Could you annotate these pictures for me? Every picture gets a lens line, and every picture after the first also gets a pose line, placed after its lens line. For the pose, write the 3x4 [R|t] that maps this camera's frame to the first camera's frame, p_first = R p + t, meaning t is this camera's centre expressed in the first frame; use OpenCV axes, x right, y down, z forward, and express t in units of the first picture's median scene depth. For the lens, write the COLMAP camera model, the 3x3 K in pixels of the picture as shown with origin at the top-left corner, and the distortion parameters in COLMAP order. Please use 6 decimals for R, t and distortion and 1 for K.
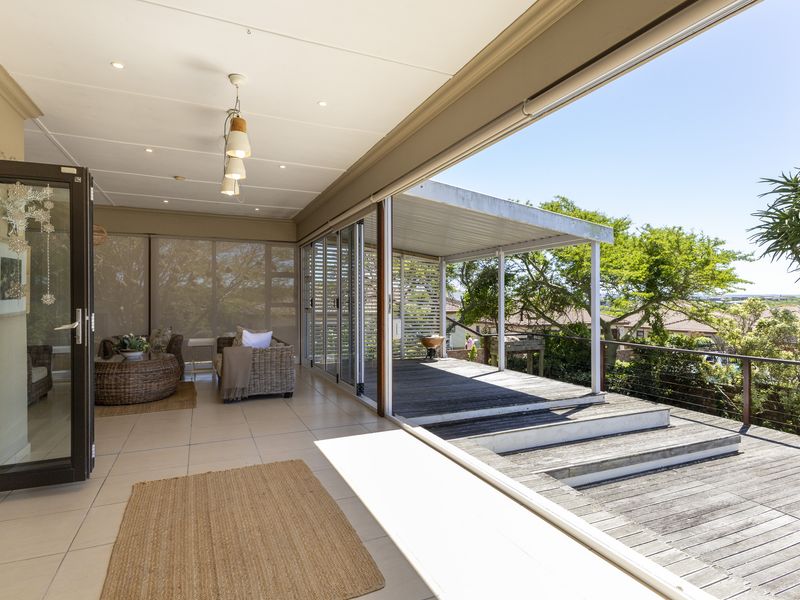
lens RADIAL K [[446.7, 0, 400.0], [0, 446.7, 300.0], [0, 0, 1]] dist [0.018609, -0.001495]
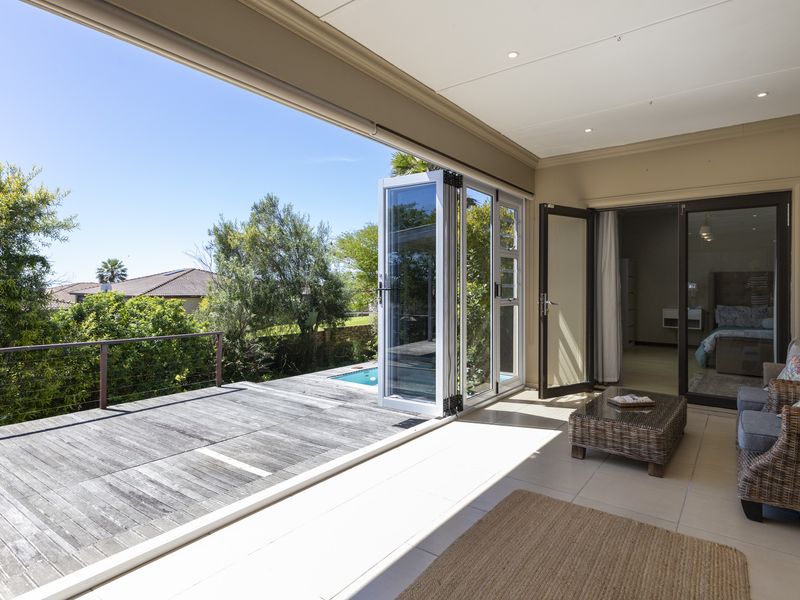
lens RADIAL K [[446.7, 0, 400.0], [0, 446.7, 300.0], [0, 0, 1]] dist [0.018609, -0.001495]
pose [[-0.480412, -0.028849, 0.876568, -0.385623], [-0.000775, 0.999472, 0.032469, -0.004412], [-0.877042, 0.014919, -0.480181, 0.715789]]
